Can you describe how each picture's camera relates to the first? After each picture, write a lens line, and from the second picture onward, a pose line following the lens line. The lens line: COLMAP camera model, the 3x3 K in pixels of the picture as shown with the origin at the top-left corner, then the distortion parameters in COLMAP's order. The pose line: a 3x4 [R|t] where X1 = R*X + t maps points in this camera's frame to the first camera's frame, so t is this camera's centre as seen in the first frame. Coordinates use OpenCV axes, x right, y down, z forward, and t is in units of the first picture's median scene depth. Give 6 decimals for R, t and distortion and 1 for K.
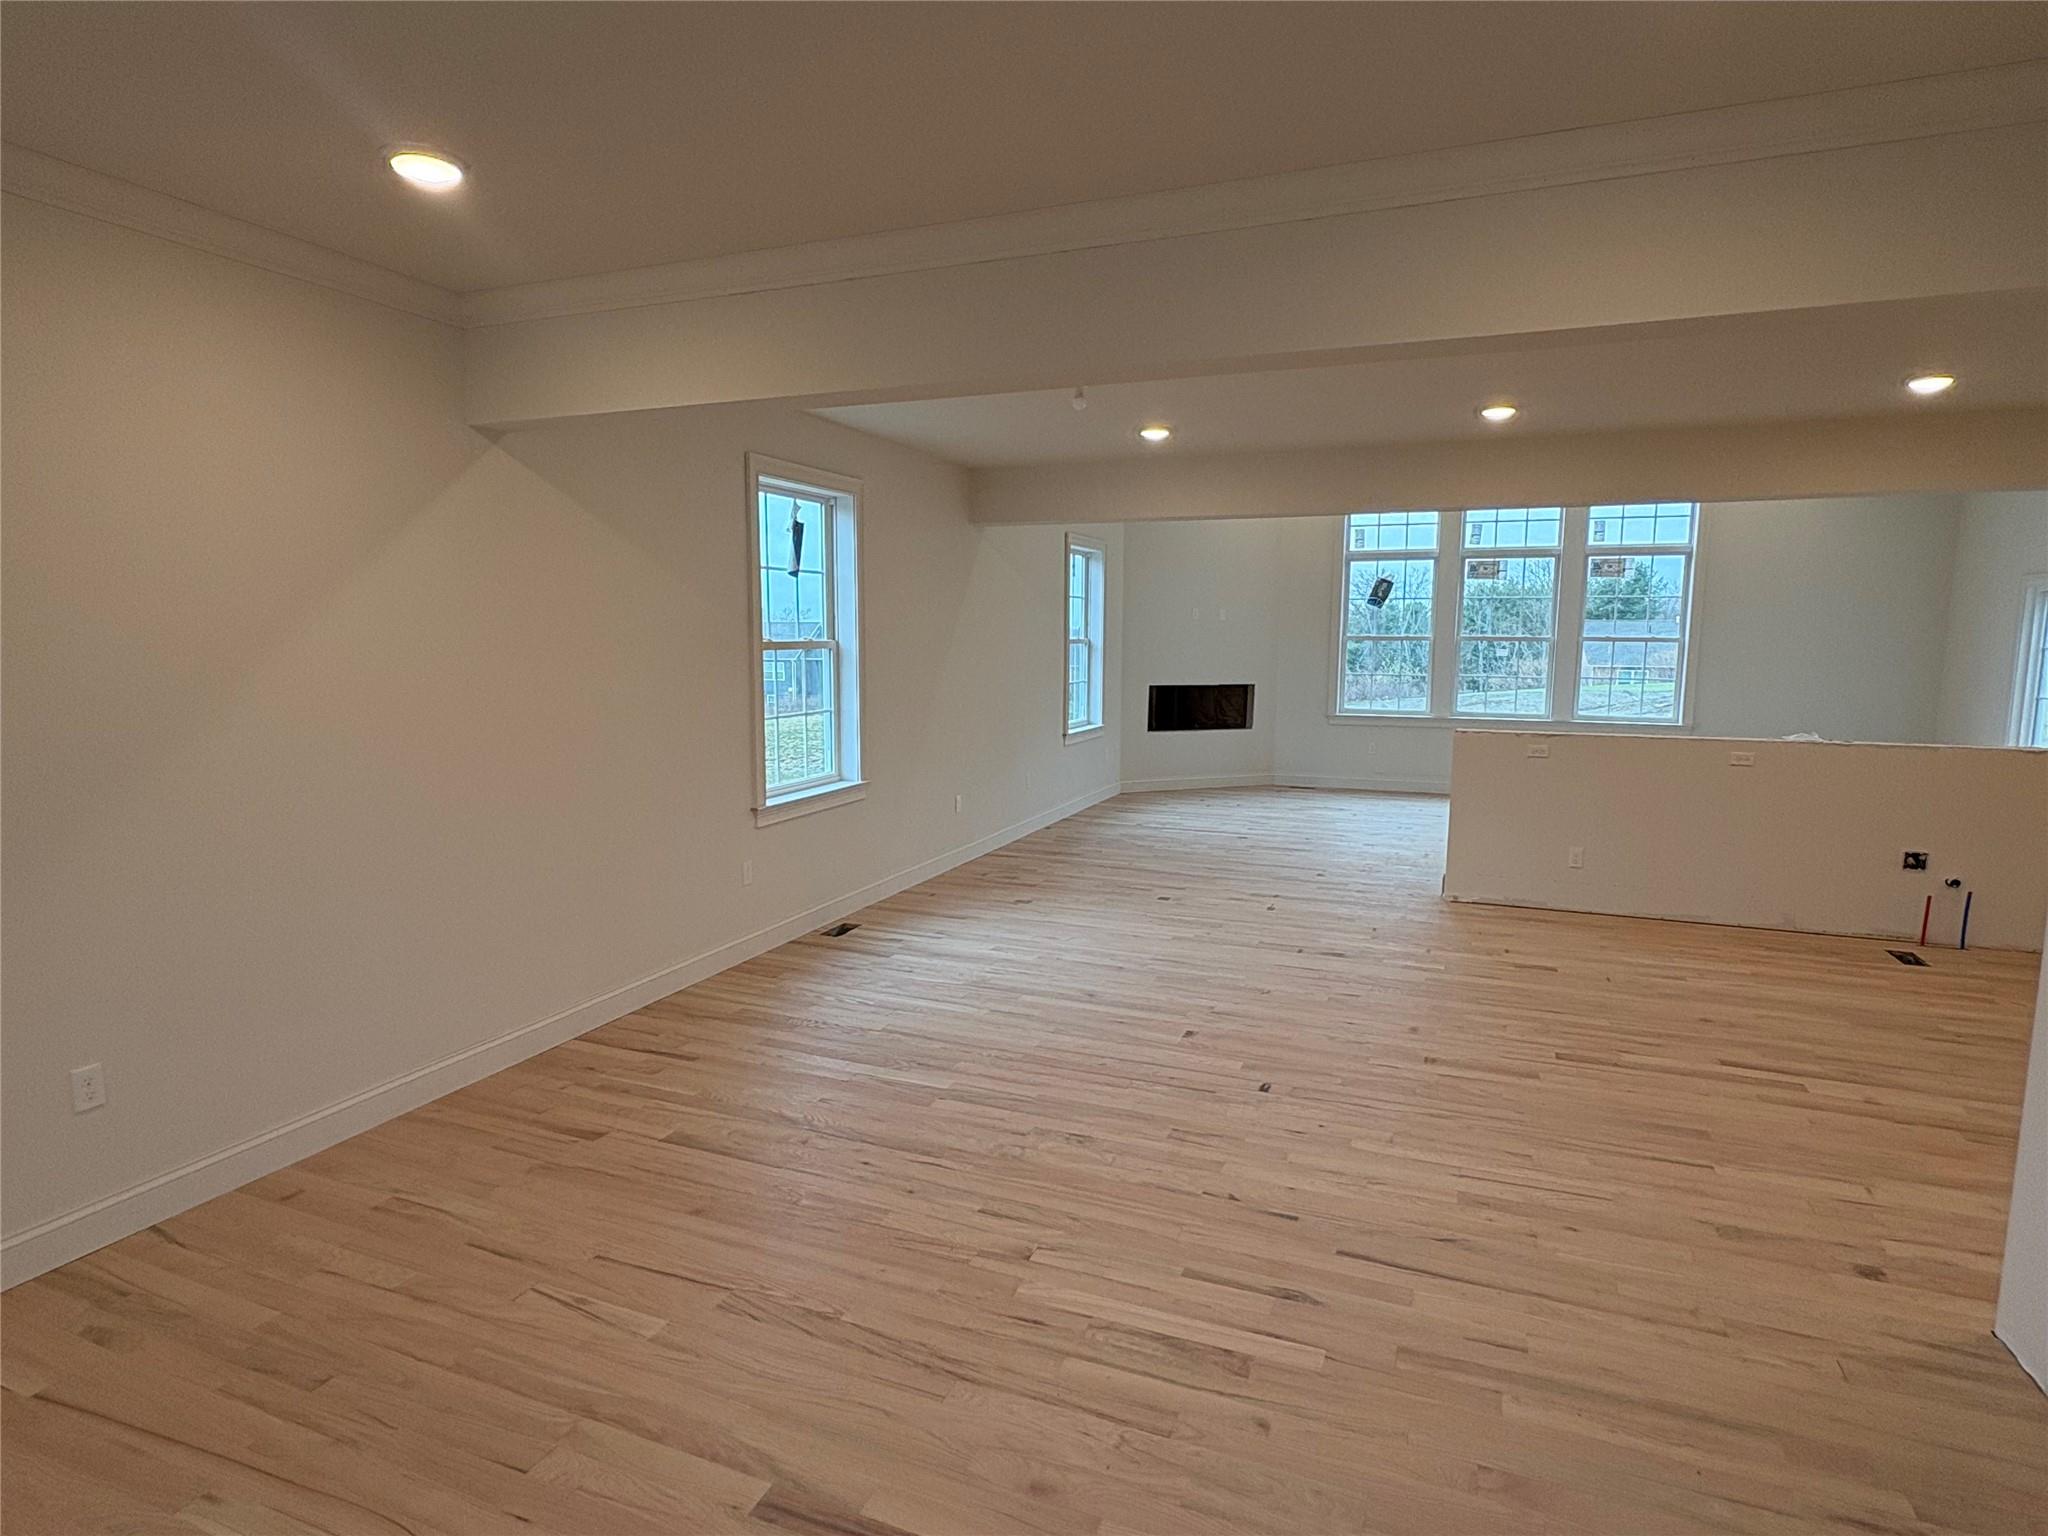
lens RADIAL K [[1105.9, 0, 1019.1], [0, 1105.9, 772.1], [0, 0, 1]] dist [0.000939, 0.004689]
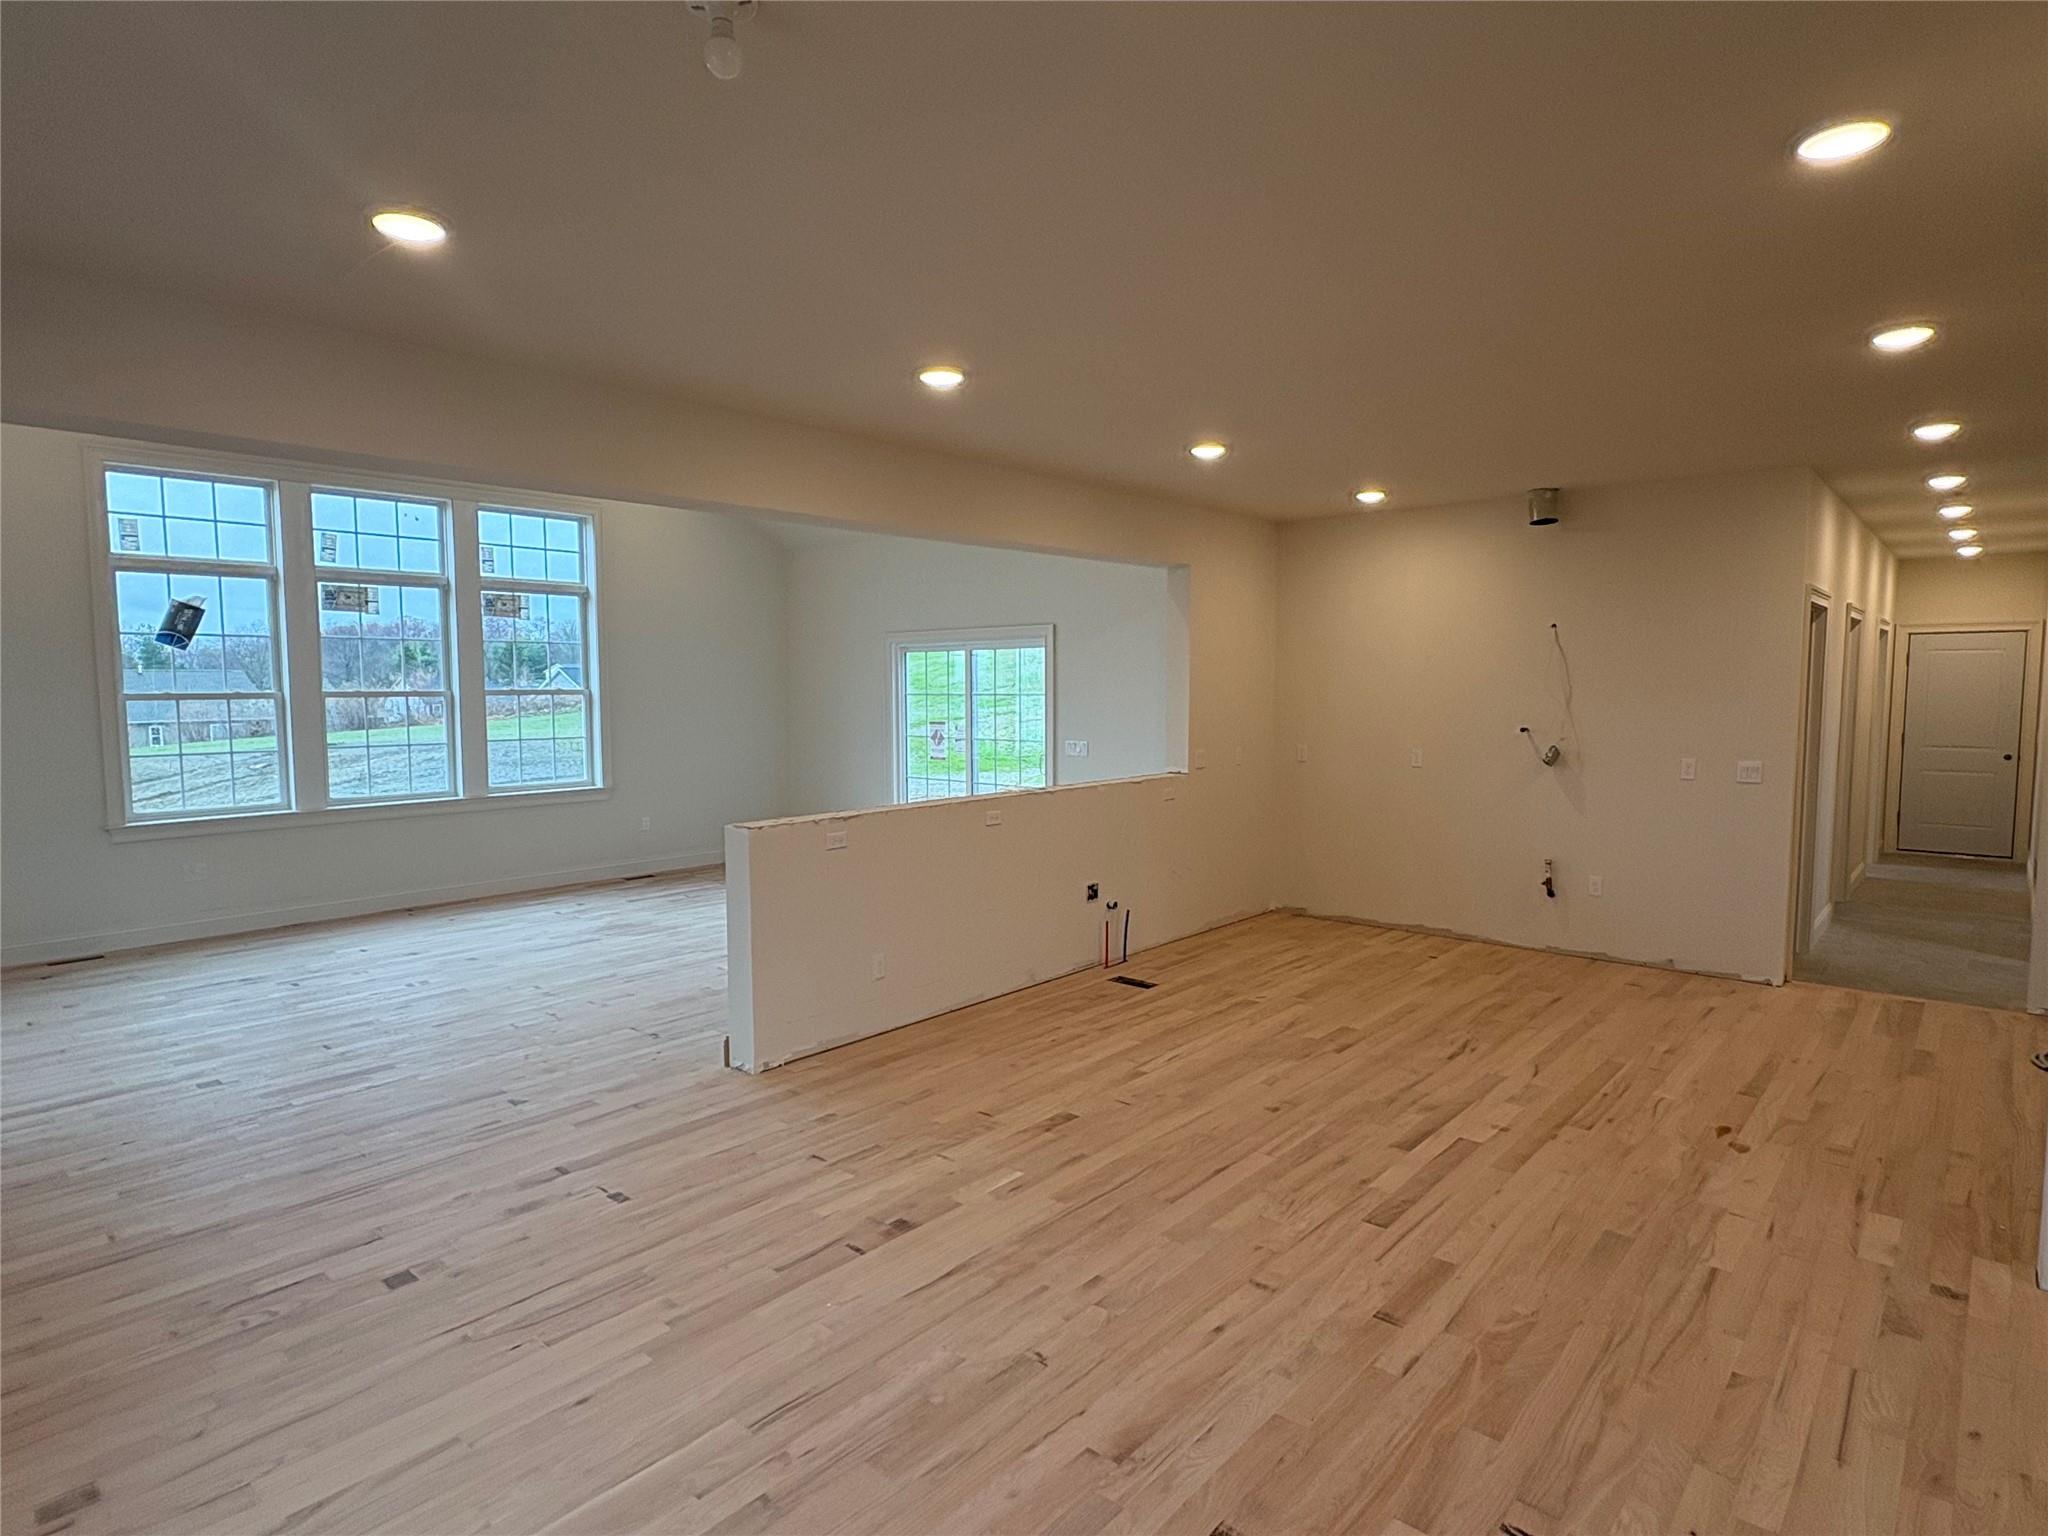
lens RADIAL K [[1105.9, 0, 1017.0], [0, 1105.9, 765.5], [0, 0, 1]] dist [0.000939, 0.004689]
pose [[0.322258, -0.085486, 0.942784, -0.242195], [0.122253, 0.991333, 0.048100, -0.107247], [-0.938725, 0.099757, 0.329916, 0.691784]]
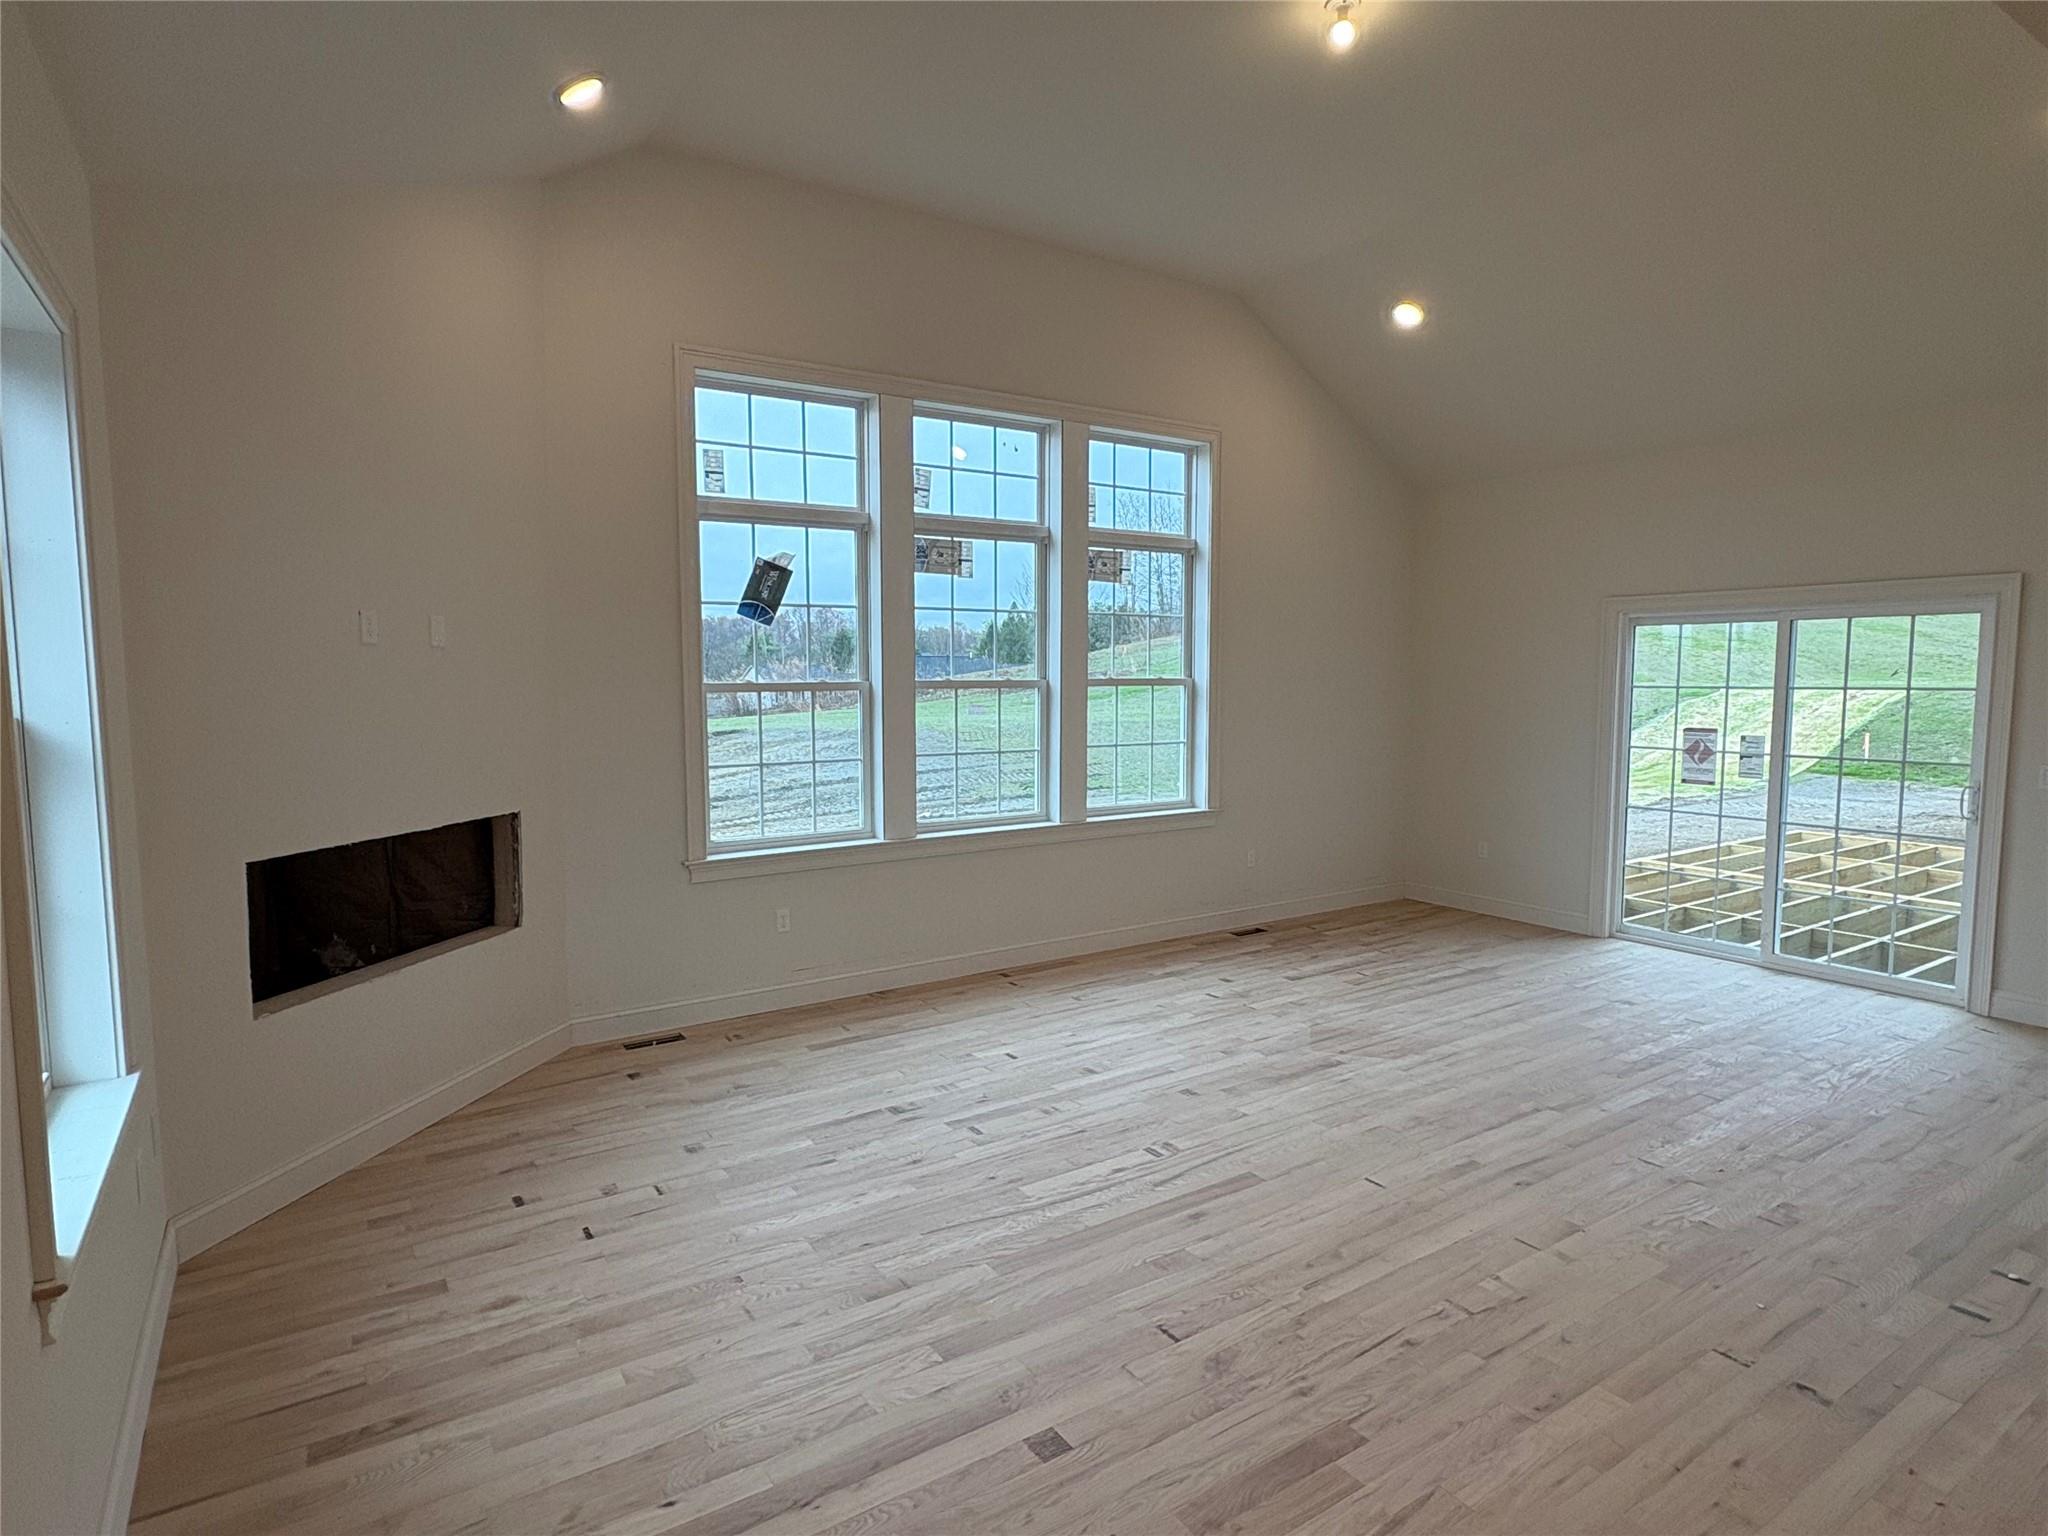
lens RADIAL K [[1105.9, 0, 1022.7], [0, 1105.9, 756.2], [0, 0, 1]] dist [0.000939, 0.004689]
pose [[0.549458, -0.078108, 0.831863, -0.023894], [0.109386, 0.993776, 0.021060, -0.176859], [-0.828330, 0.079423, 0.554582, 1.284439]]
